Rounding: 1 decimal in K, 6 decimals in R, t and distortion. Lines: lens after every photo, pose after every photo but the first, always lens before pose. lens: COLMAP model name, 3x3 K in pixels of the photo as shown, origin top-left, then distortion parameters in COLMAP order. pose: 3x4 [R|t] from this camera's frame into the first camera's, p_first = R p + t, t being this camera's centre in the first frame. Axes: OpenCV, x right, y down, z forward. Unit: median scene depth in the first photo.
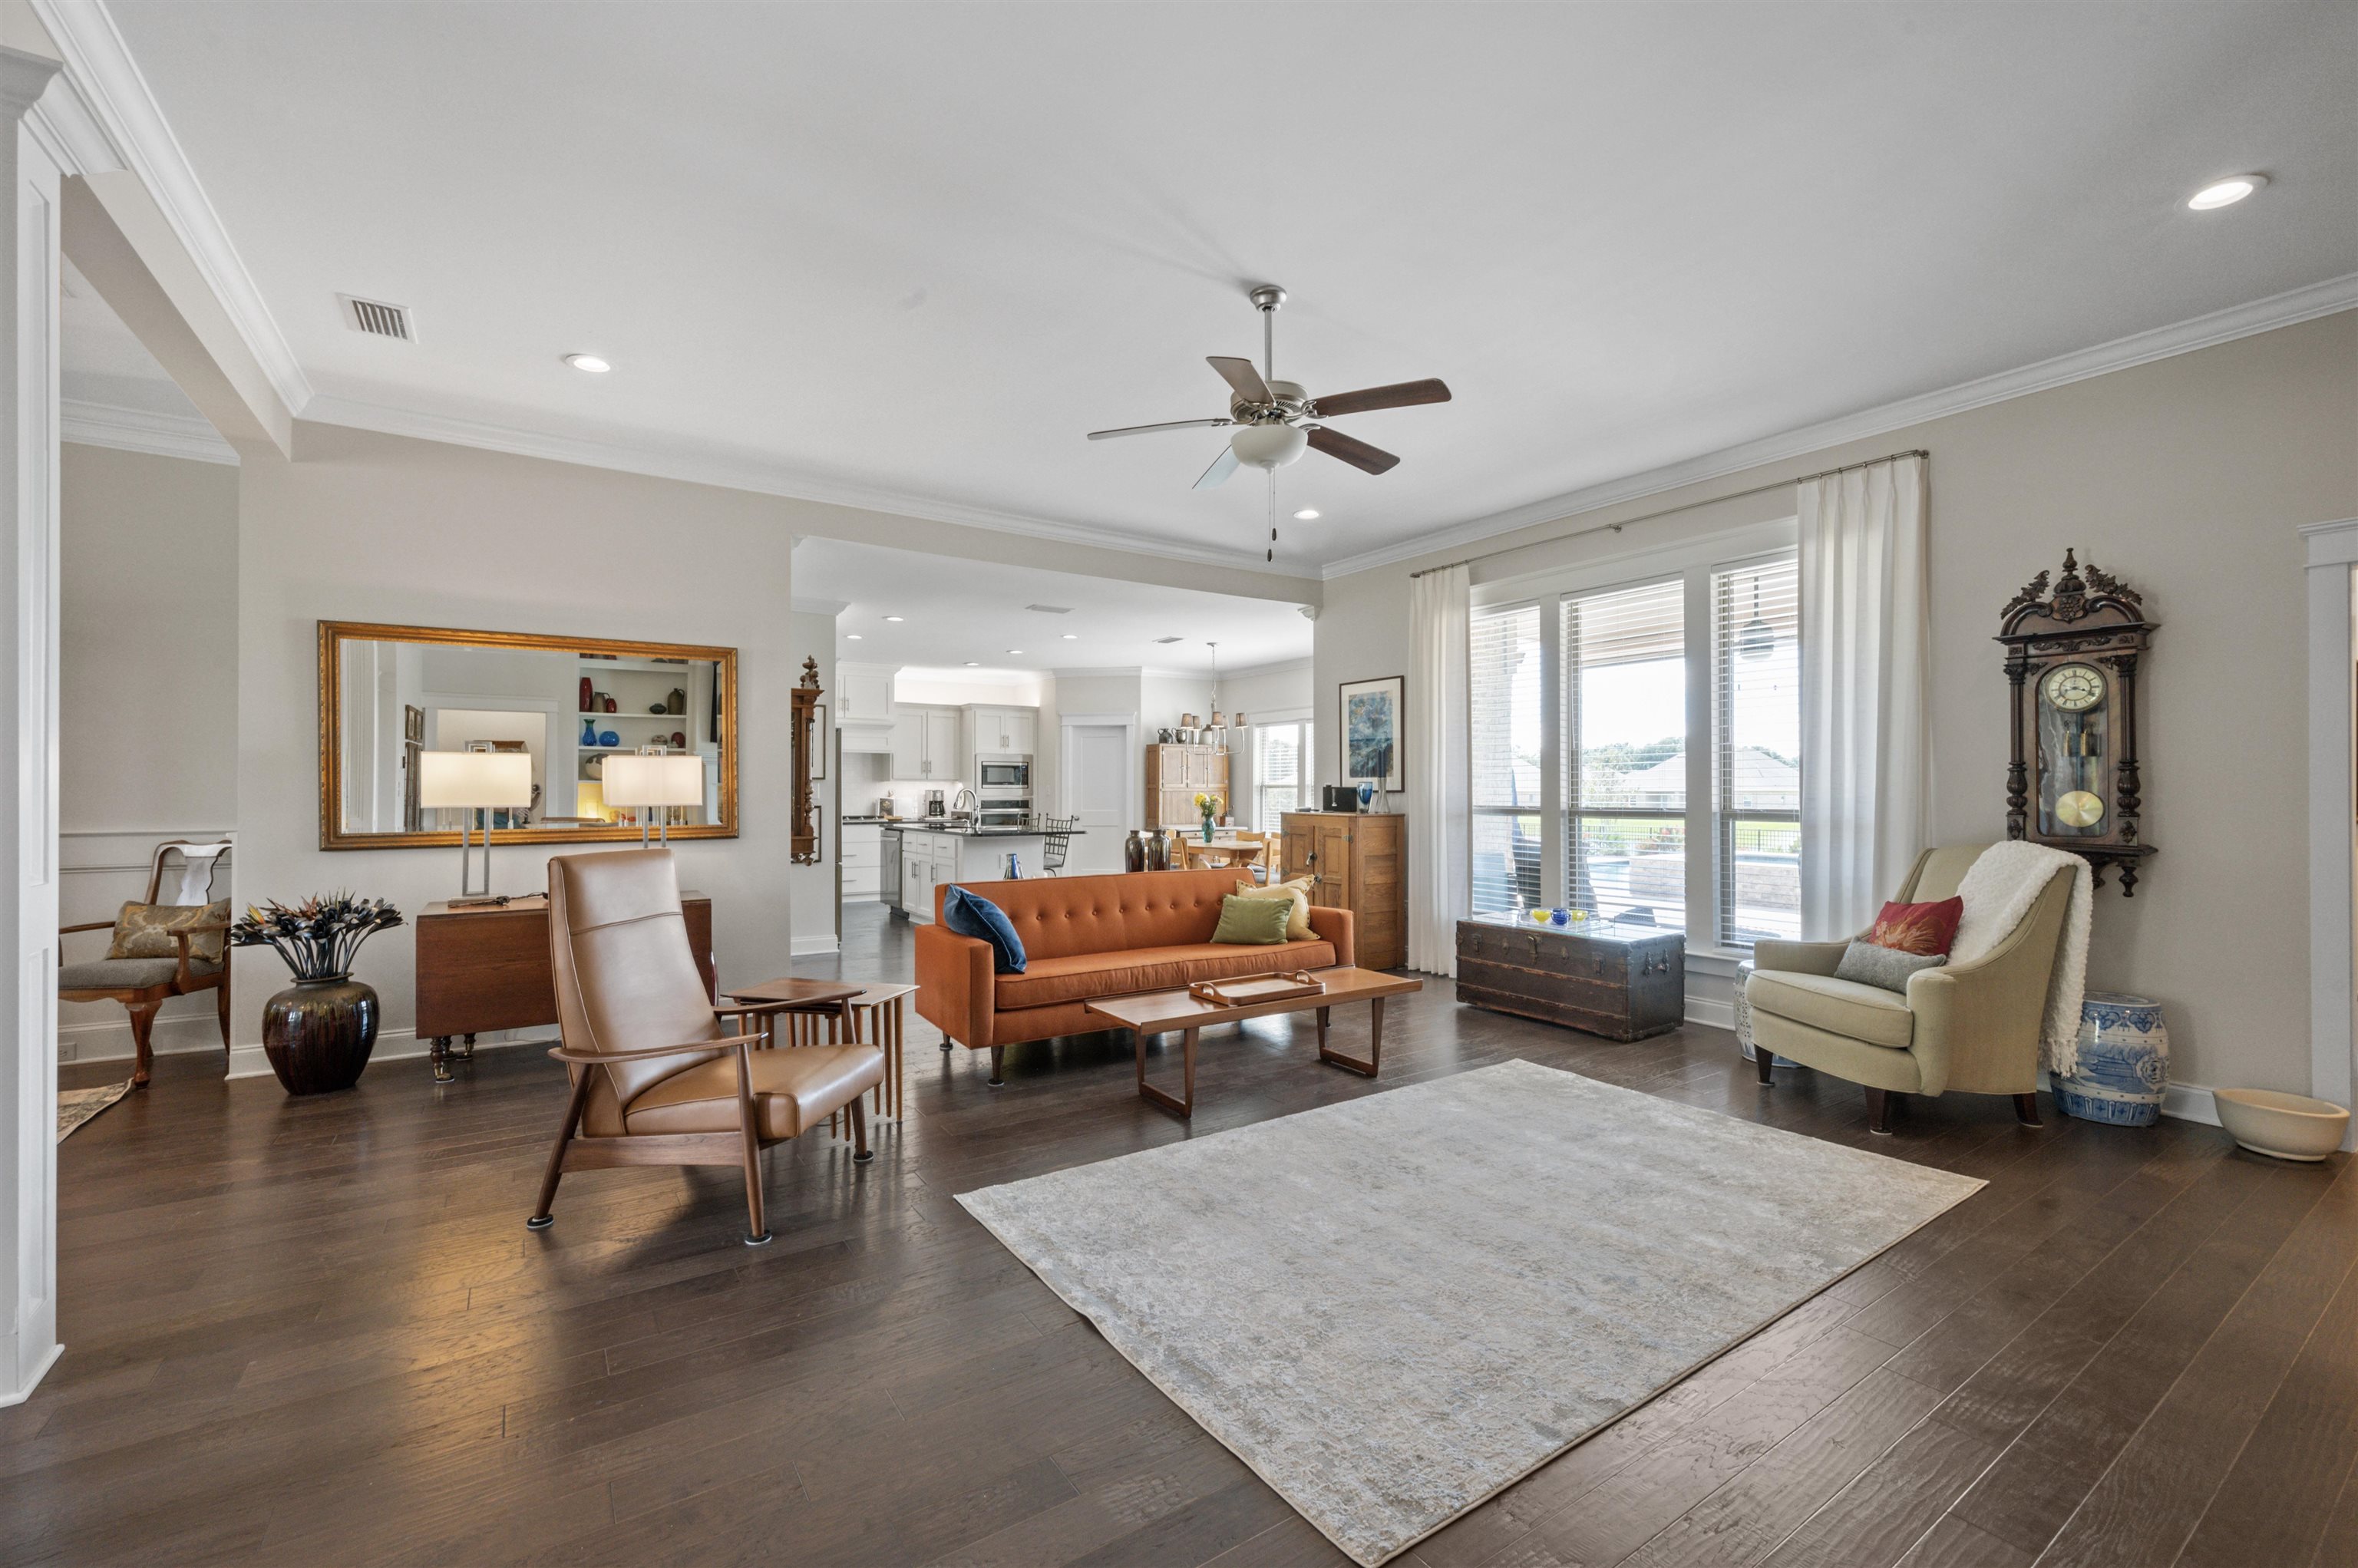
lens RADIAL K [[982.9, 0, 1189.2], [0, 982.9, 783.7], [0, 0, 1]] dist [0.008702, 0.000092]
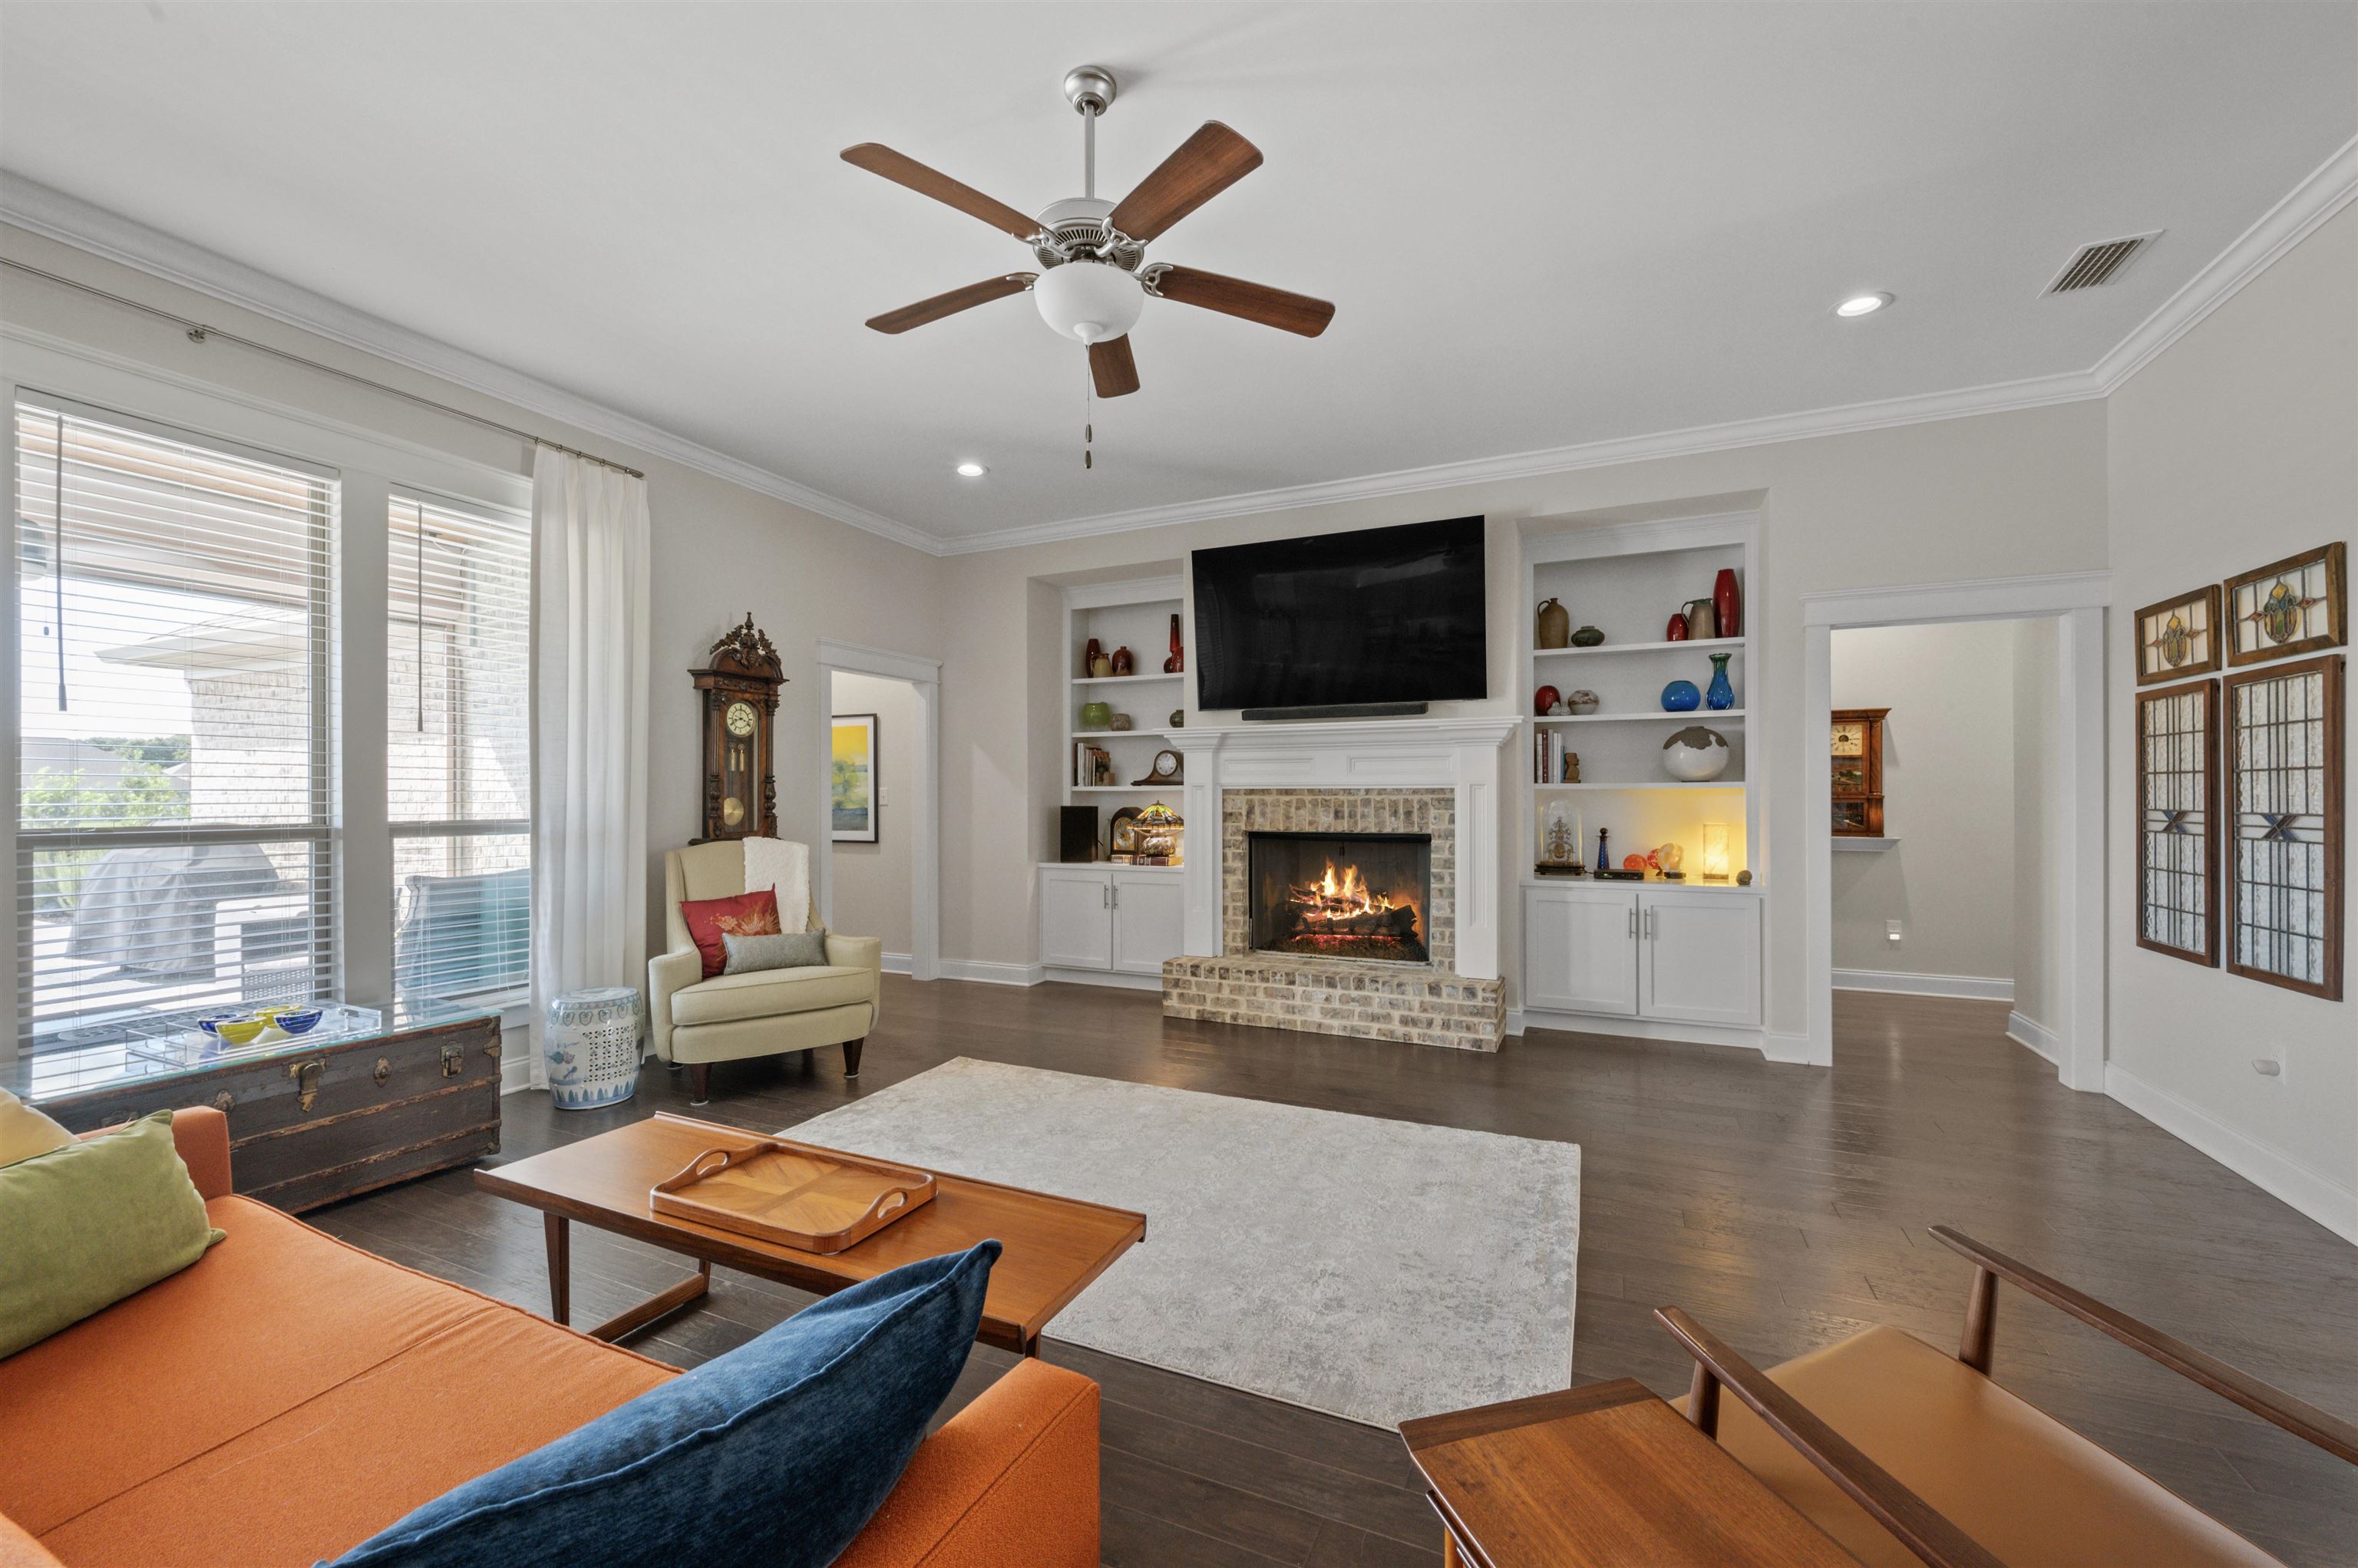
lens RADIAL K [[926.7, 0, 1188.4], [0, 926.7, 798.9], [0, 0, 1]] dist [-0.001380, 0.000899]
pose [[-0.521036, 0.000313, 0.853535, -0.466083], [-0.006877, 0.999966, -0.004565, 0.010336], [-0.853507, -0.008248, -0.521016, 1.158178]]
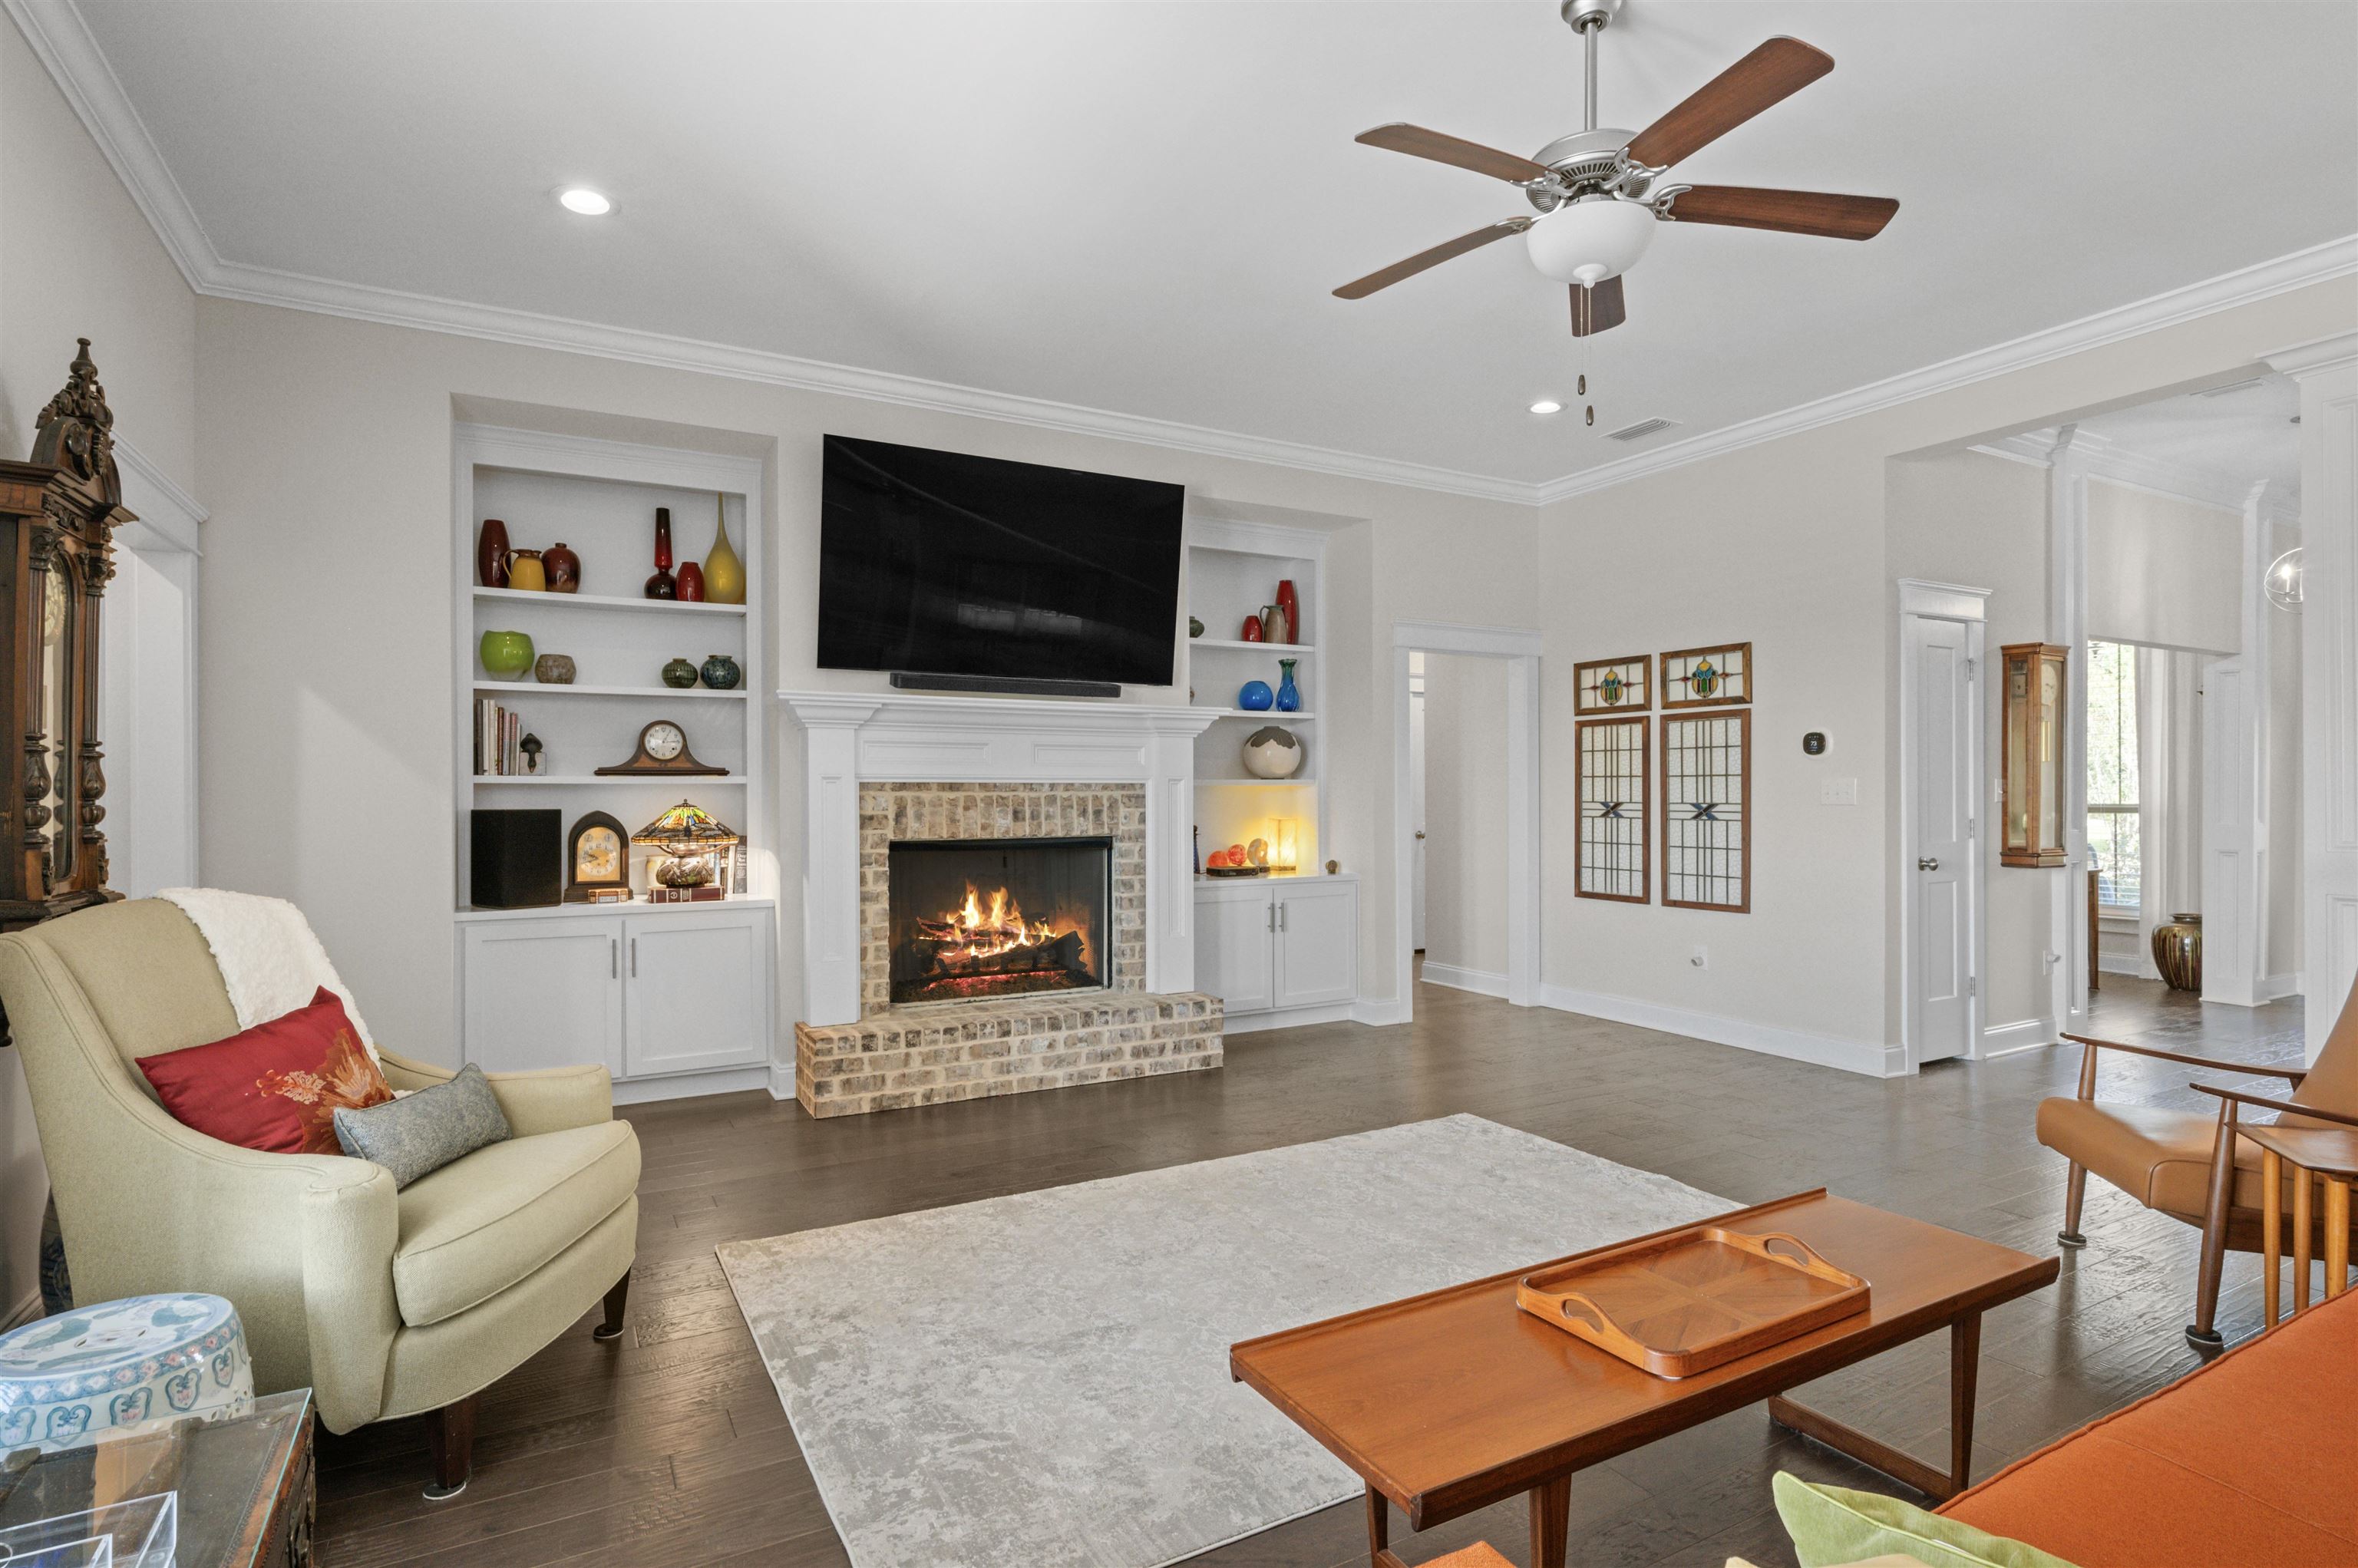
lens RADIAL K [[1170.5, 0, 1180.8], [0, 1170.5, 793.1], [0, 0, 1]] dist [0.006572, -0.000851]
pose [[-0.995788, 0.003355, 0.091625, 0.248135], [0.002371, 0.999938, -0.010846, 0.014634], [-0.091656, -0.010583, -0.995735, 1.597550]]
